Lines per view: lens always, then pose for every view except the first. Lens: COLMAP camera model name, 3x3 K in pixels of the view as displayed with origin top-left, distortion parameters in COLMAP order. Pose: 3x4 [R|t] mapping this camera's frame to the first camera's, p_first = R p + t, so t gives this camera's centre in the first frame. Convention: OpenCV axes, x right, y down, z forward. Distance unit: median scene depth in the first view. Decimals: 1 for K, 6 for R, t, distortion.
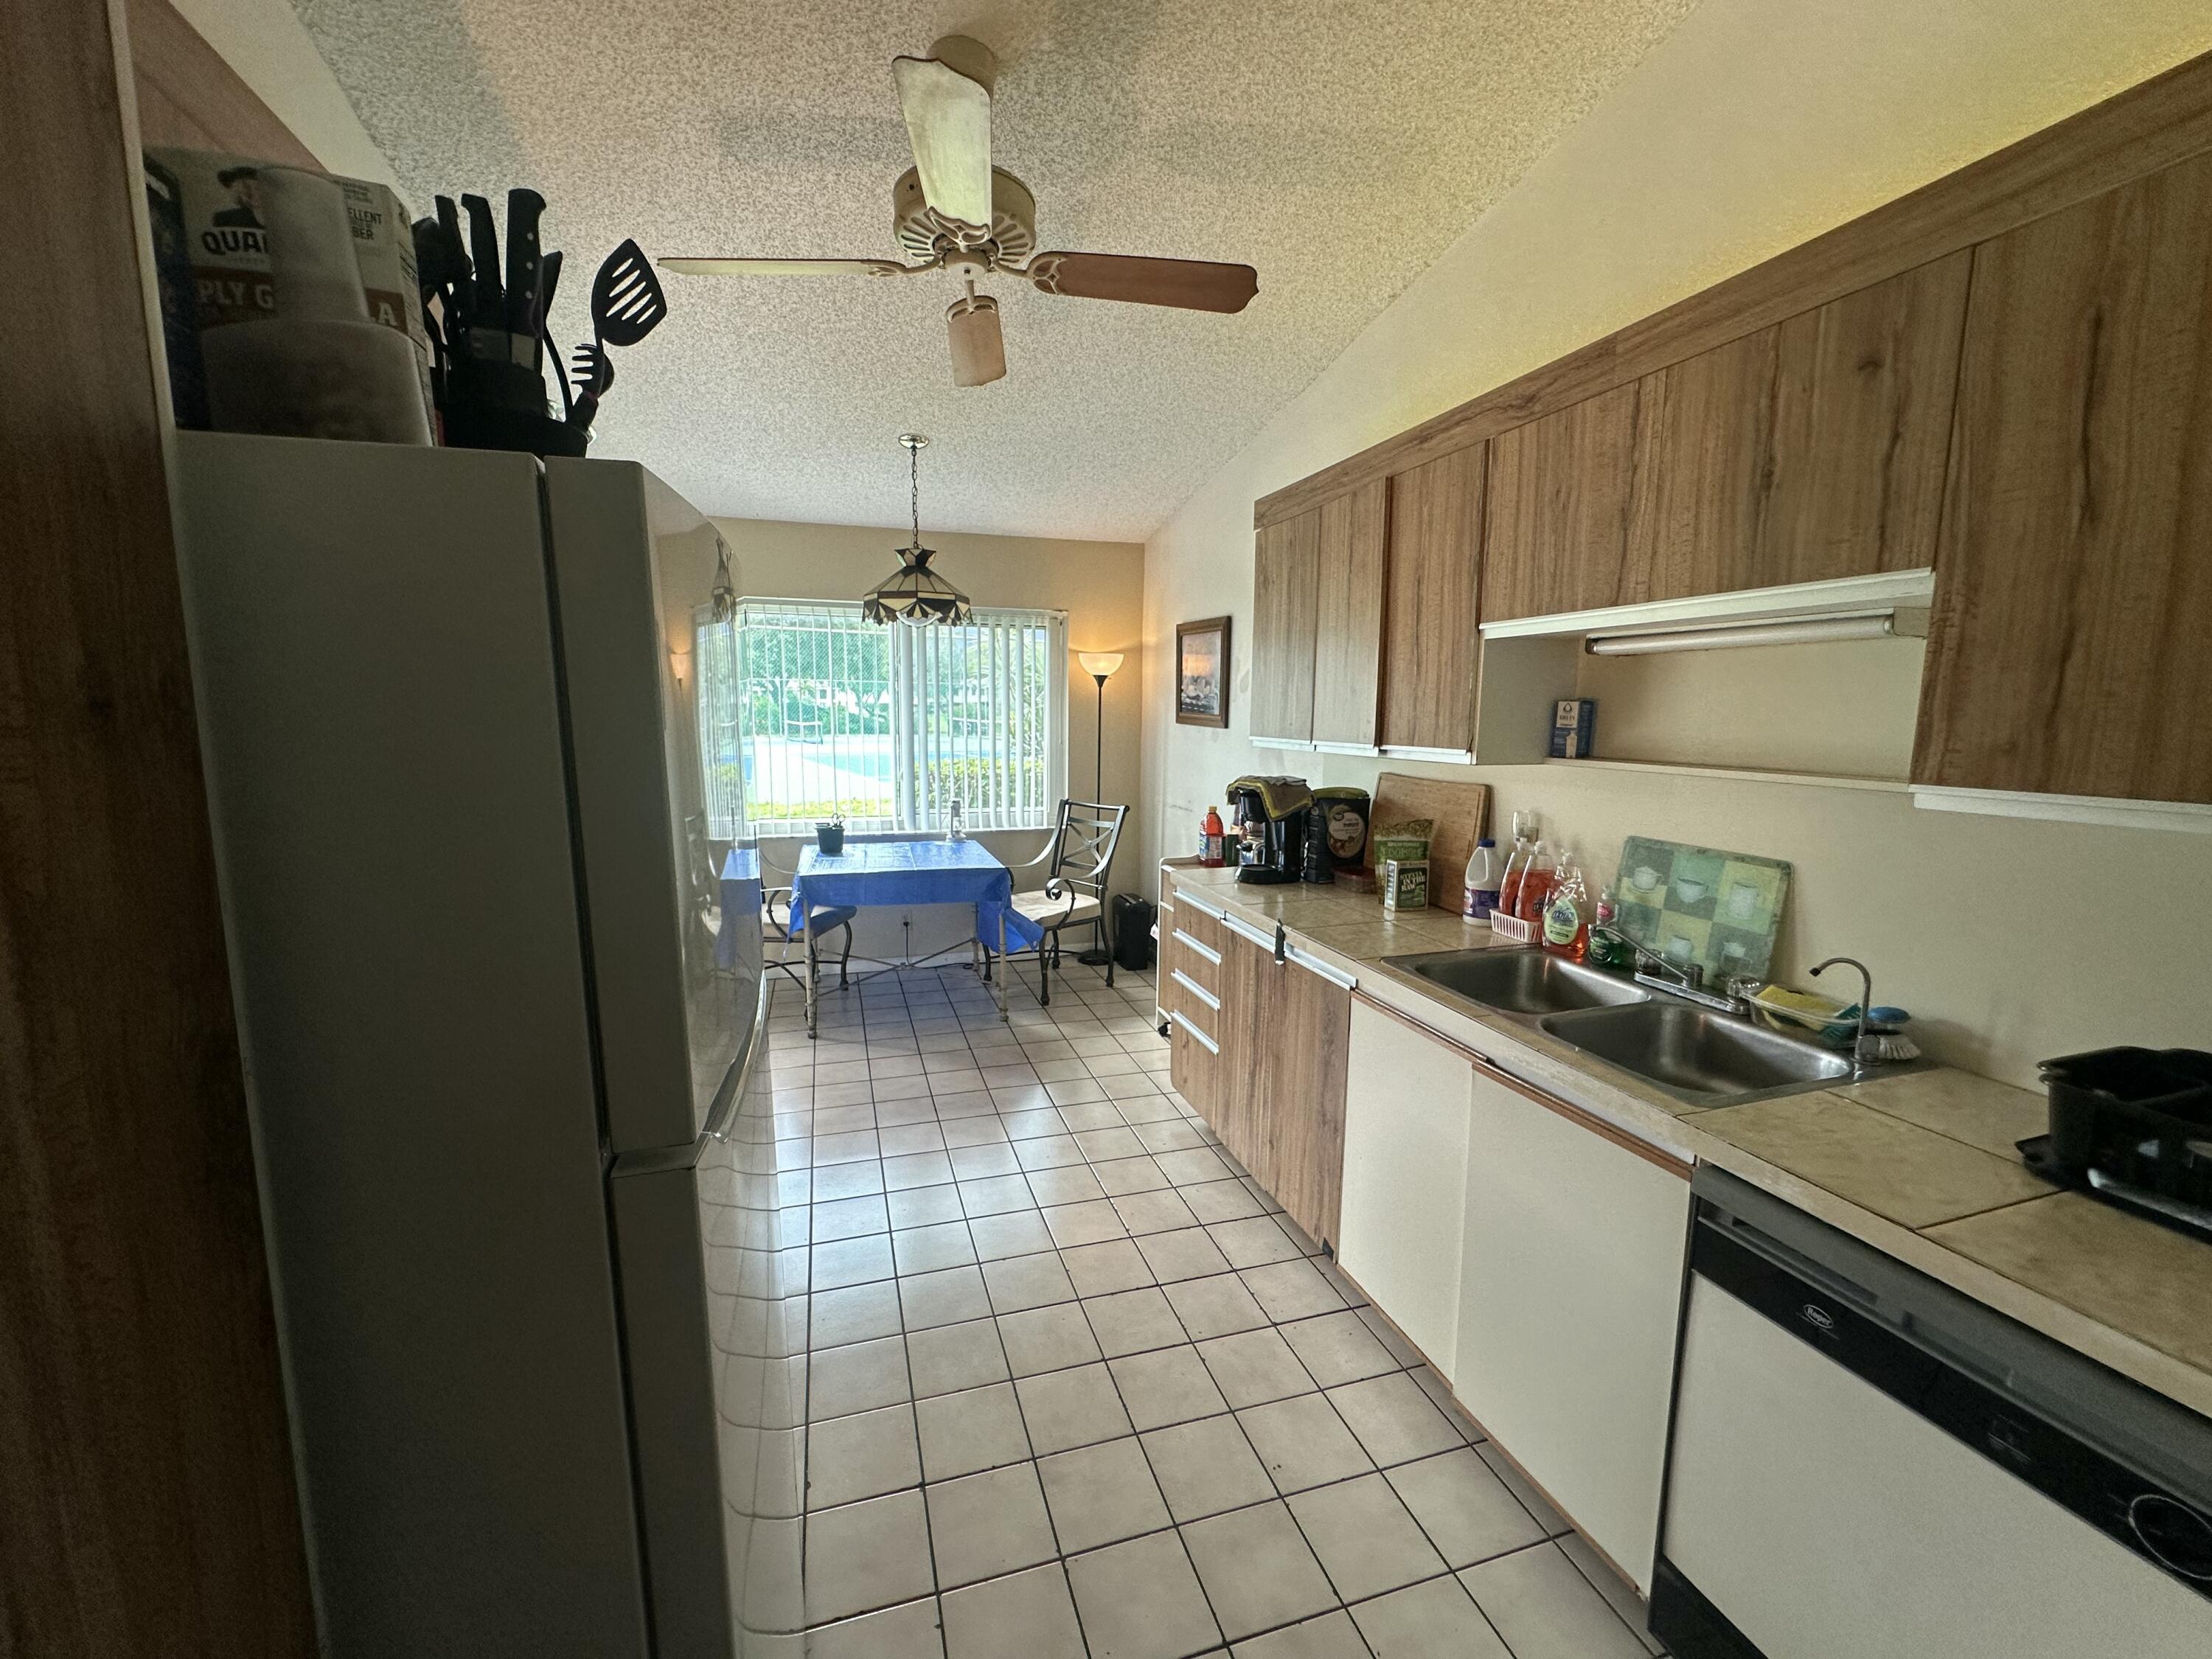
lens RADIAL K [[883.3, 0, 1107.7], [0, 883.3, 826.8], [0, 0, 1]] dist [-0.003347, 0.000393]
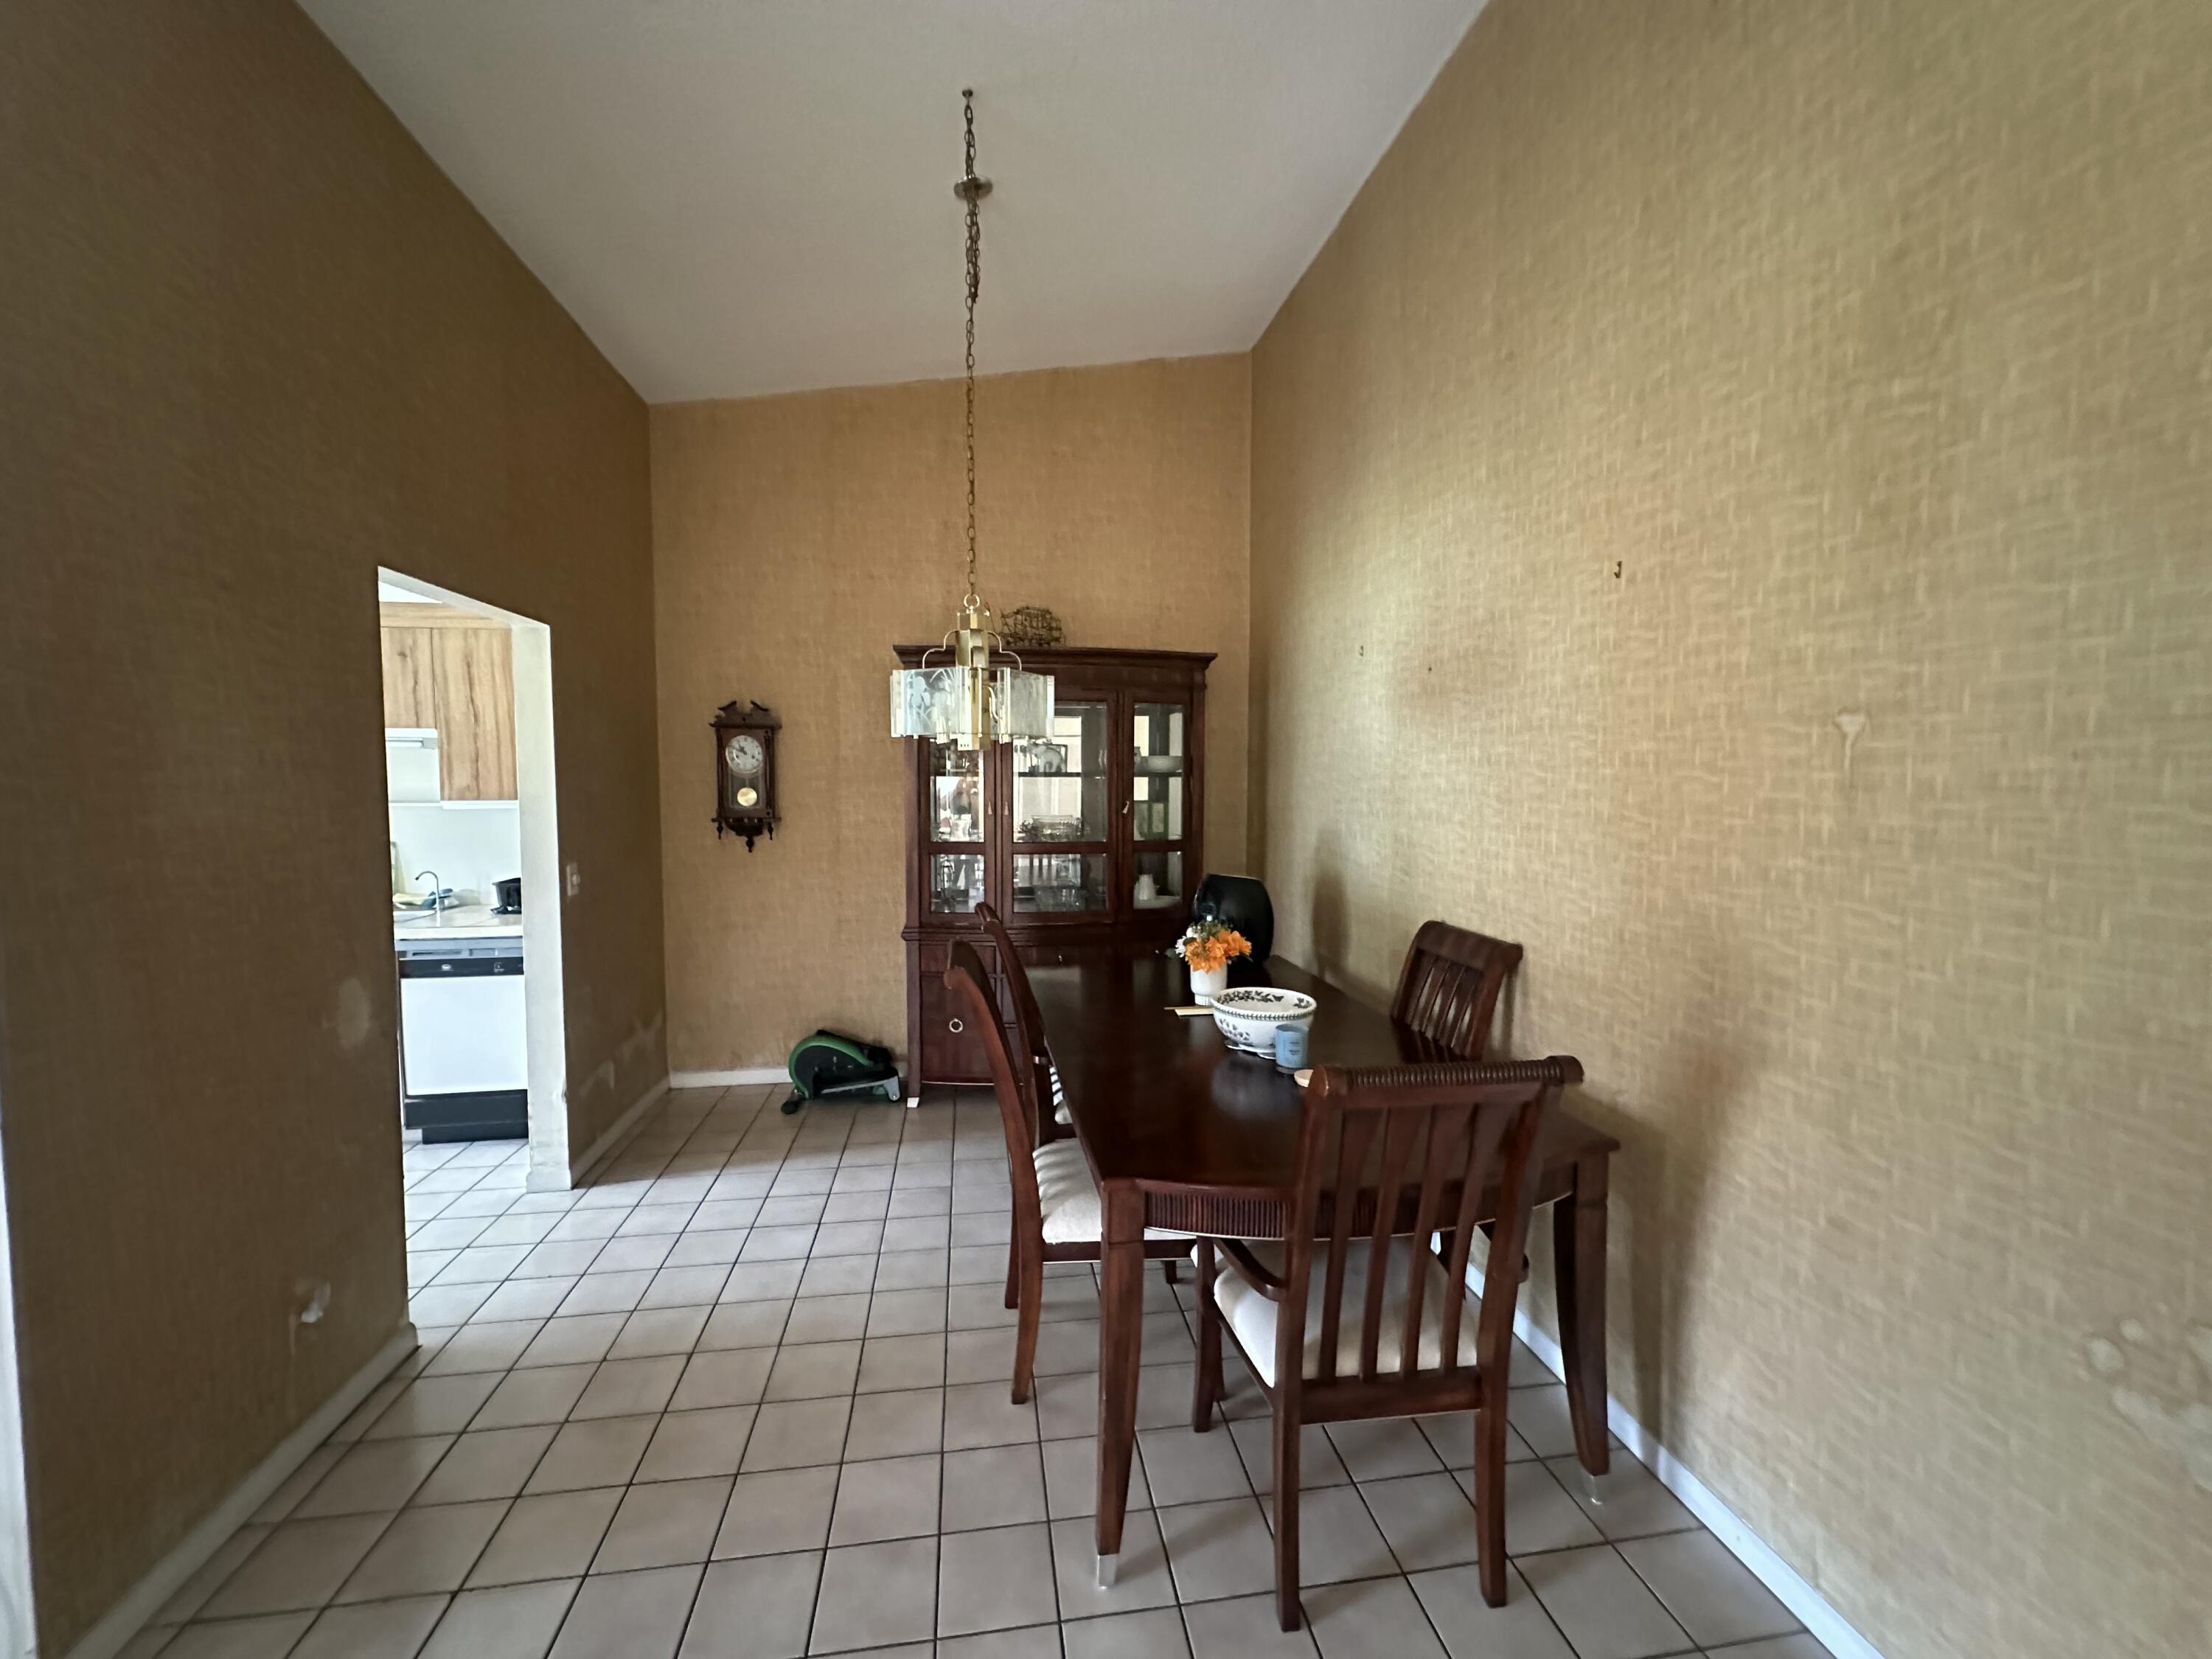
lens RADIAL K [[883.3, 0, 1108.1], [0, 883.3, 831.5], [0, 0, 1]] dist [-0.003347, 0.000393]
pose [[0.149122, -0.062310, 0.986854, -1.700699], [0.142481, 0.988952, 0.040913, 0.255963], [-0.978500, 0.134507, 0.156352, -1.658368]]
